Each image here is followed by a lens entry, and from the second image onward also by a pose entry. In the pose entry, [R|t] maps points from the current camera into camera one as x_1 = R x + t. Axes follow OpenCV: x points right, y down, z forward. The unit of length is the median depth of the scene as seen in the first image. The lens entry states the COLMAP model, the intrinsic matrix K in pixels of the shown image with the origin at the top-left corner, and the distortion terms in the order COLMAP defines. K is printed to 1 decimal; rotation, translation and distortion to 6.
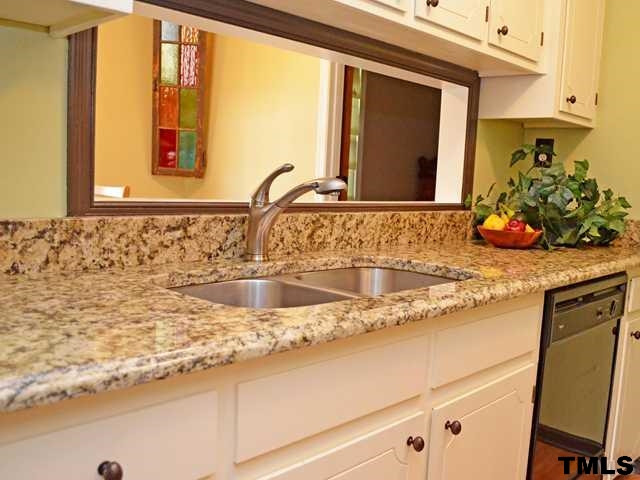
lens RADIAL K [[609.8, 0, 363.9], [0, 609.8, 272.3], [0, 0, 1]] dist [-0.075871, 0.000000]
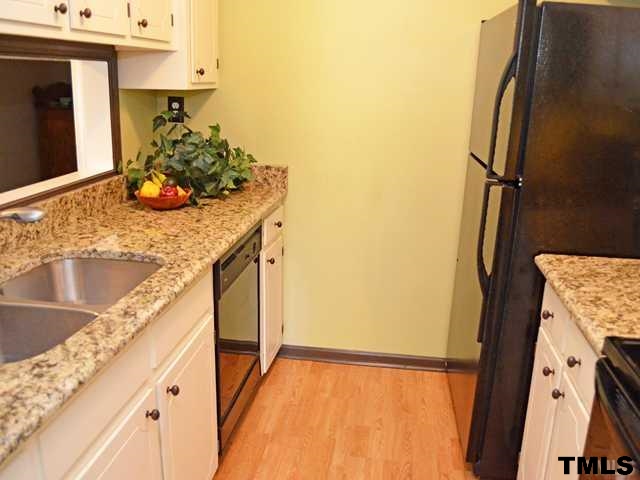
lens RADIAL K [[609.8, 0, 323.6], [0, 609.8, 243.5], [0, 0, 1]] dist [-0.075871, 0.000000]
pose [[0.824872, -0.182868, 0.534926, -0.178329], [0.080819, 0.974662, 0.208570, -0.237763], [-0.559513, -0.128812, 0.818751, -0.160253]]
